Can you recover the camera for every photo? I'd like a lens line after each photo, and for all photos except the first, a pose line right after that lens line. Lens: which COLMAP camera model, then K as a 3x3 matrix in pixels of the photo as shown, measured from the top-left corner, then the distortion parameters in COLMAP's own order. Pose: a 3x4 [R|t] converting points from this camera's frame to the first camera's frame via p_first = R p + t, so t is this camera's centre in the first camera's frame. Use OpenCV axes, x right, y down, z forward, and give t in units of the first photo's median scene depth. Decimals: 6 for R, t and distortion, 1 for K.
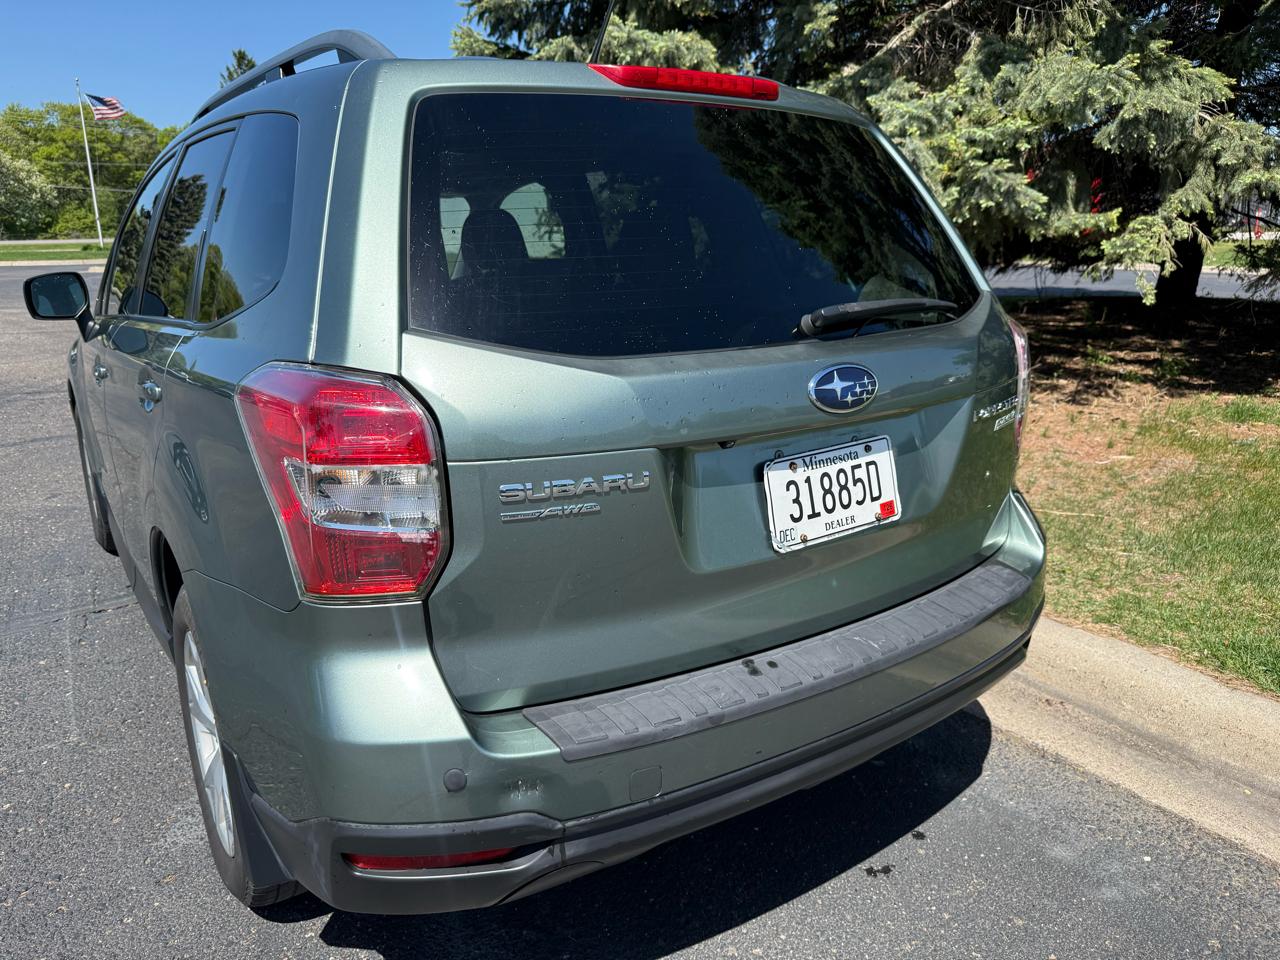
lens RADIAL K [[928.6, 0, 632.4], [0, 928.6, 493.5], [0, 0, 1]] dist [0.021953, -0.033943]
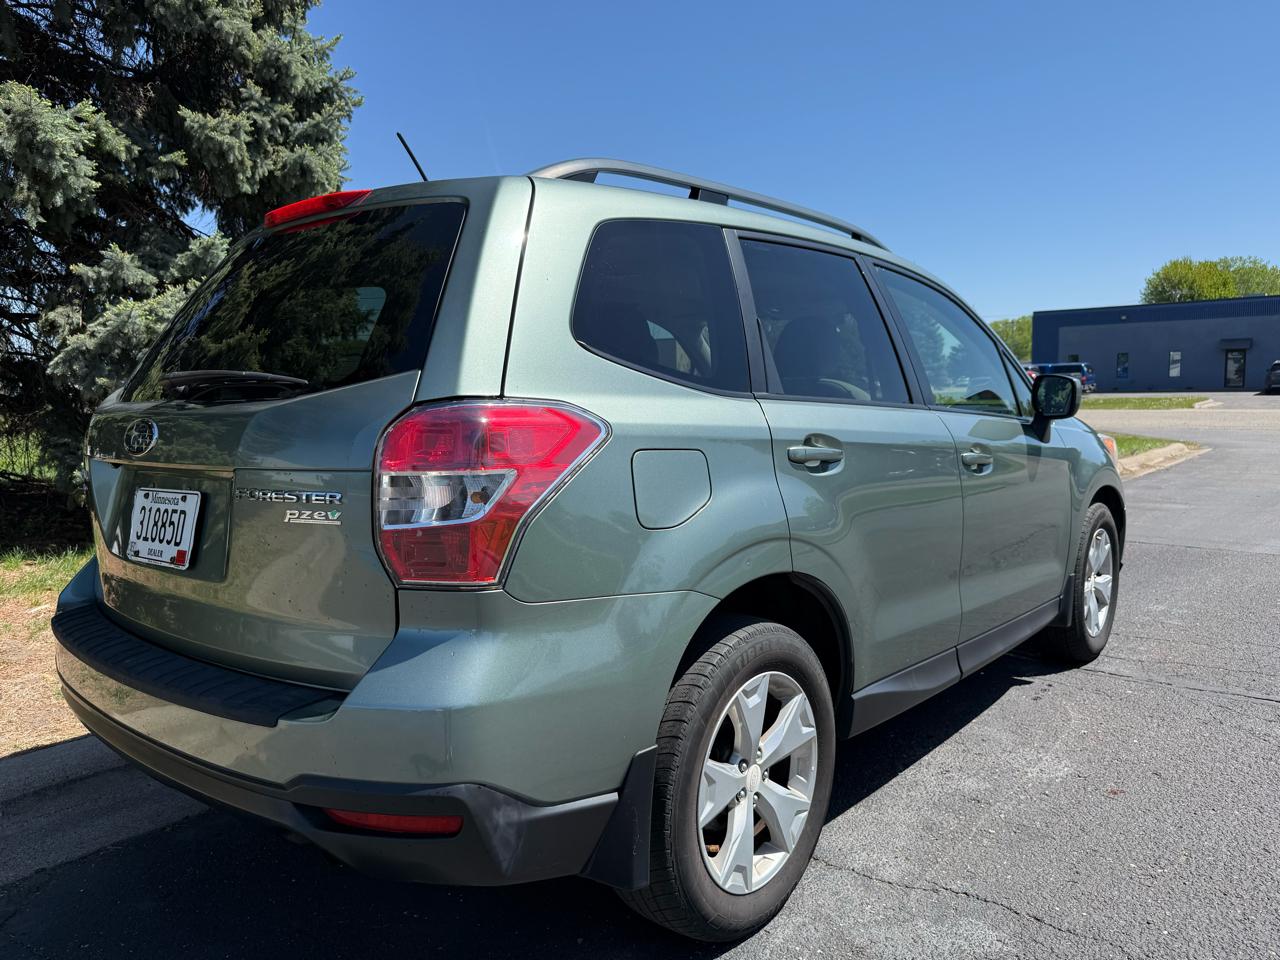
lens RADIAL K [[928.6, 0, 640.0], [0, 928.6, 480.3], [0, 0, 1]] dist [0.021953, -0.033943]
pose [[0.235714, 0.091581, -0.967498, 1.117994], [-0.245832, 0.968790, 0.031810, -0.183248], [0.940216, 0.230344, 0.250871, 0.929498]]
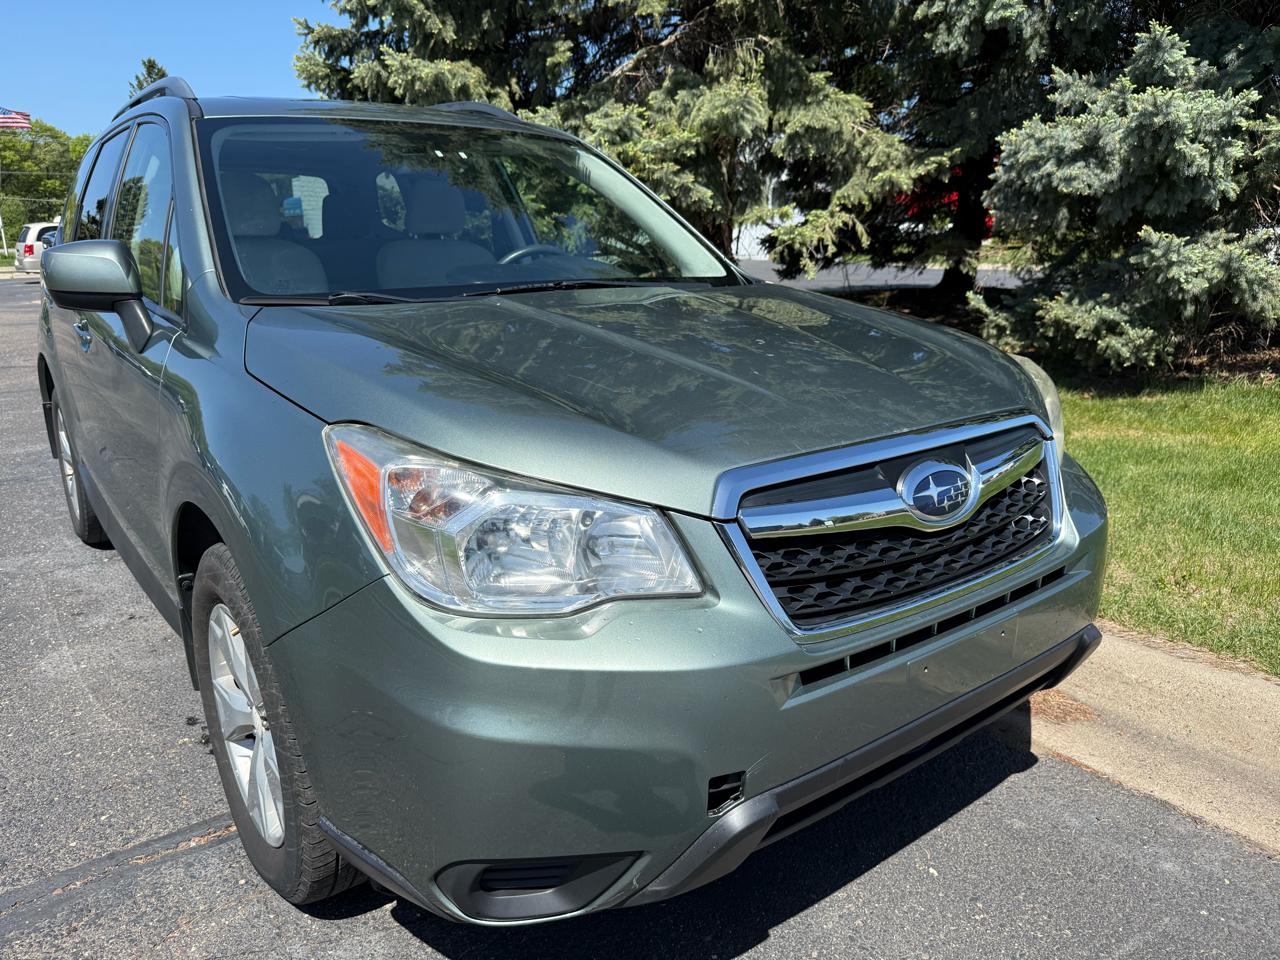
lens RADIAL K [[928.6, 0, 640.8], [0, 928.6, 492.3], [0, 0, 1]] dist [0.021953, -0.033943]
pose [[0.997099, -0.021562, 0.072995, 0.590985], [0.022389, 0.999694, -0.010526, 0.311427], [-0.072746, 0.012129, 0.997277, -0.790868]]
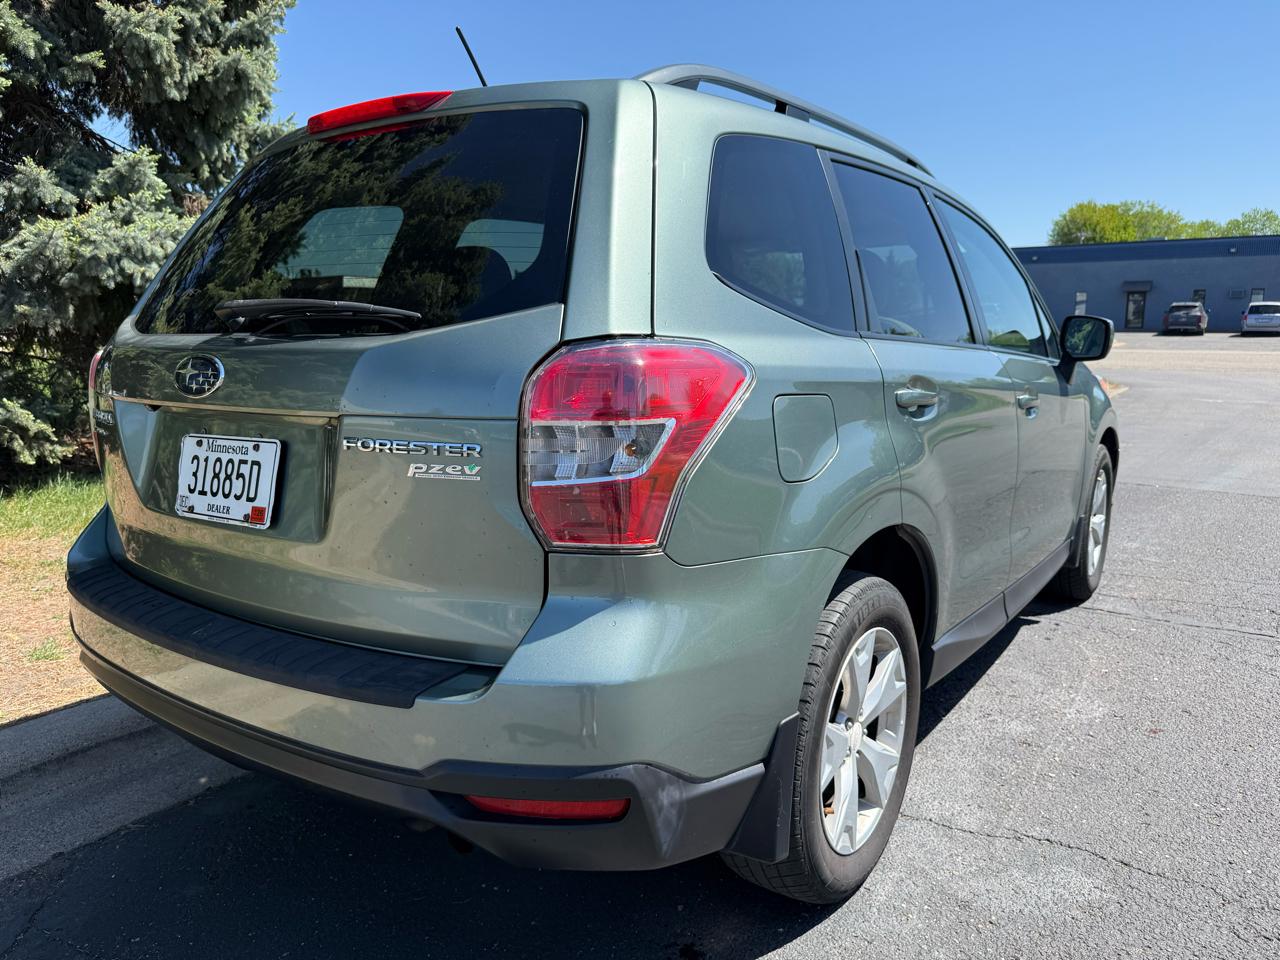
lens RADIAL K [[928.6, 0, 645.1], [0, 928.6, 492.1], [0, 0, 1]] dist [0.021953, -0.033943]
pose [[0.328663, 0.168625, -0.929272, 0.993943], [-0.250524, 0.964250, 0.086367, -0.144876], [0.910614, 0.204419, 0.359158, 0.777004]]
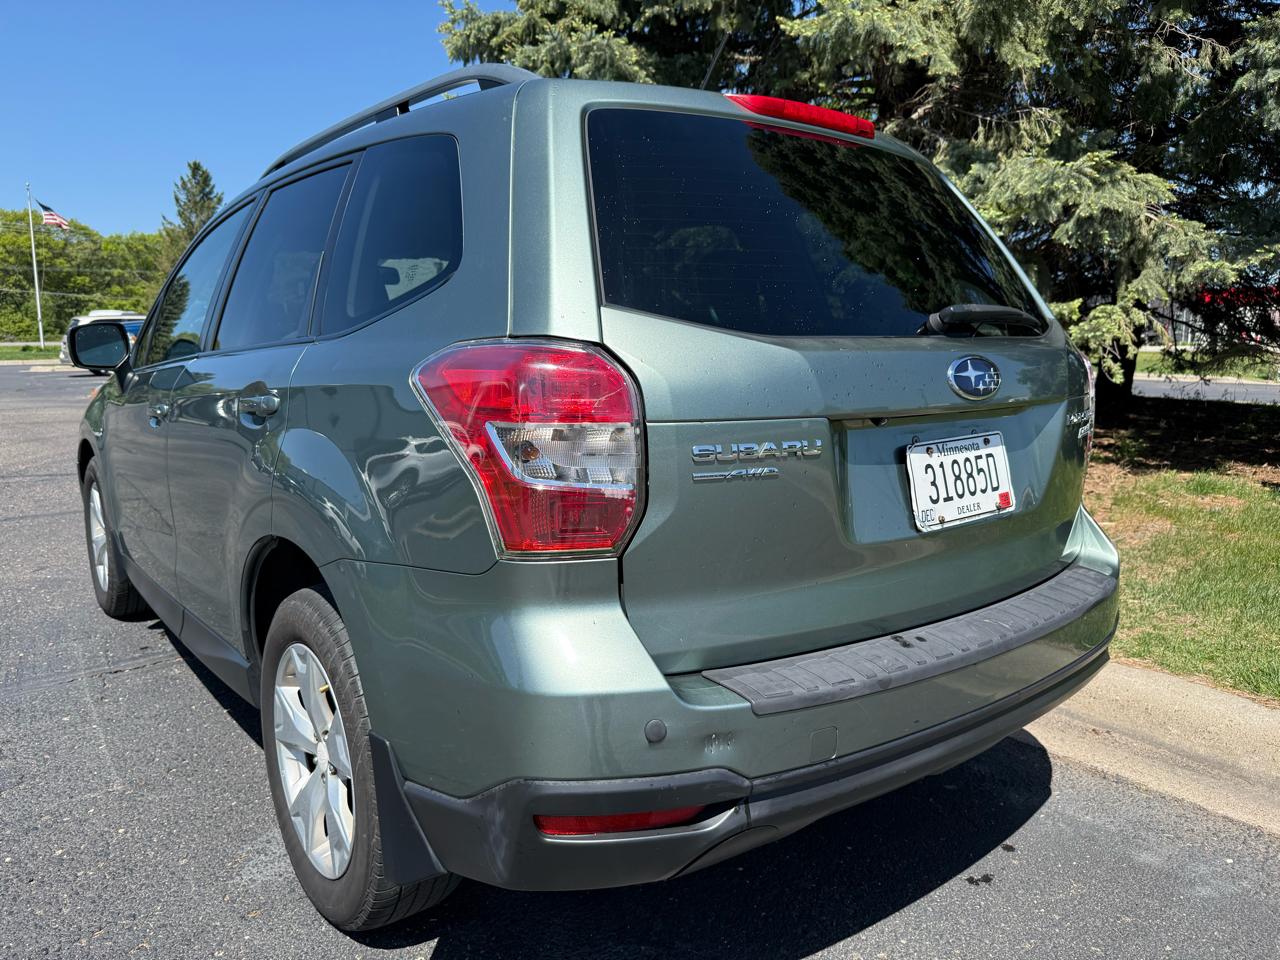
lens RADIAL K [[928.6, 0, 643.5], [0, 928.6, 492.6], [0, 0, 1]] dist [0.021953, -0.033943]
pose [[0.997501, -0.002435, 0.070608, -0.162306], [0.010415, 0.993556, -0.112863, 0.095518], [-0.069879, 0.113316, 0.991099, -0.019511]]
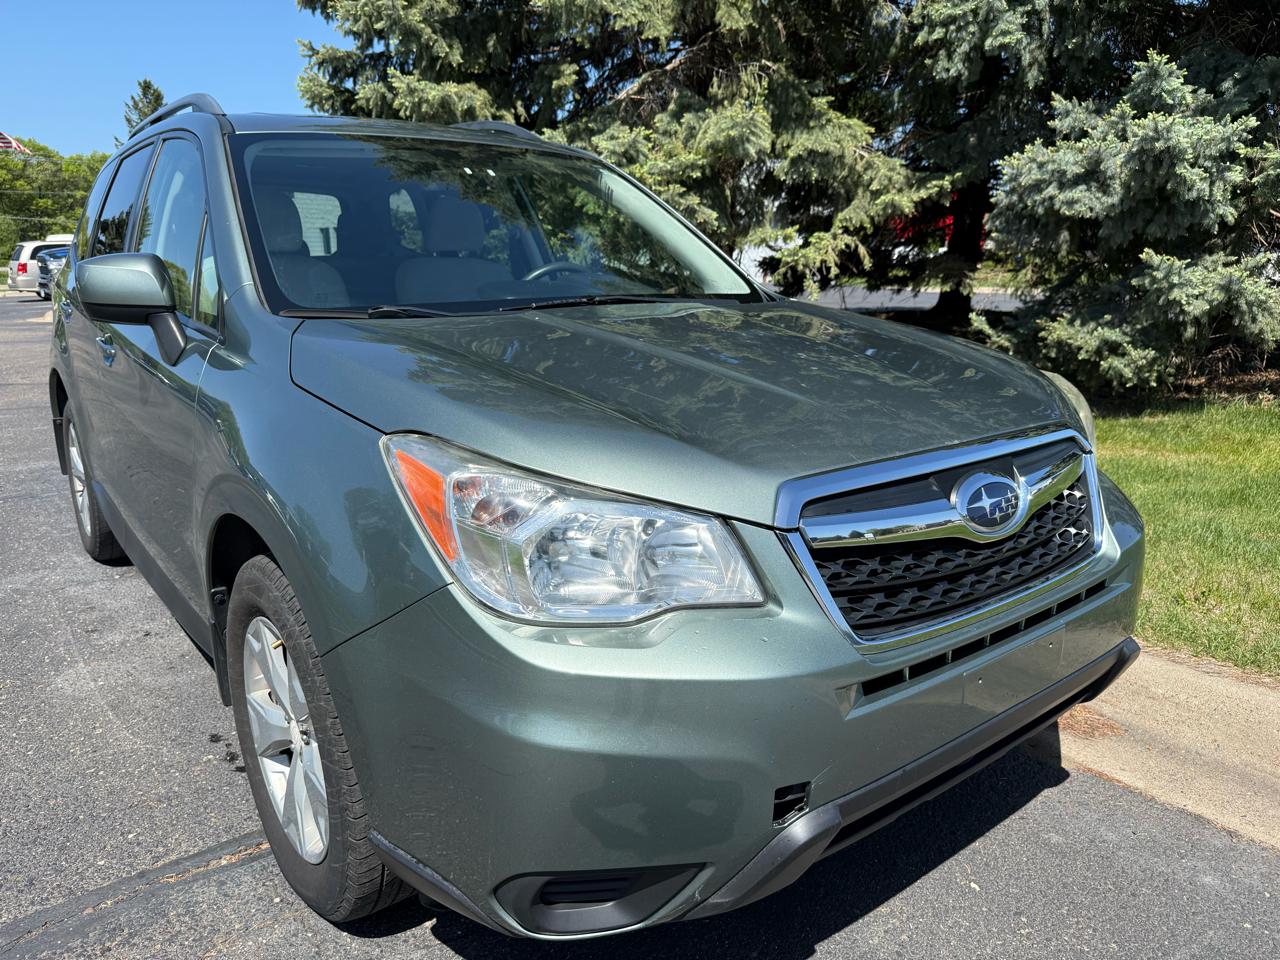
lens RADIAL K [[928.6, 0, 647.3], [0, 928.6, 491.9], [0, 0, 1]] dist [0.021953, -0.033943]
pose [[0.995911, -0.018062, 0.088513, 0.544412], [0.021059, 0.999232, -0.033039, 0.318024], [-0.087848, 0.034768, 0.995527, -0.788269]]
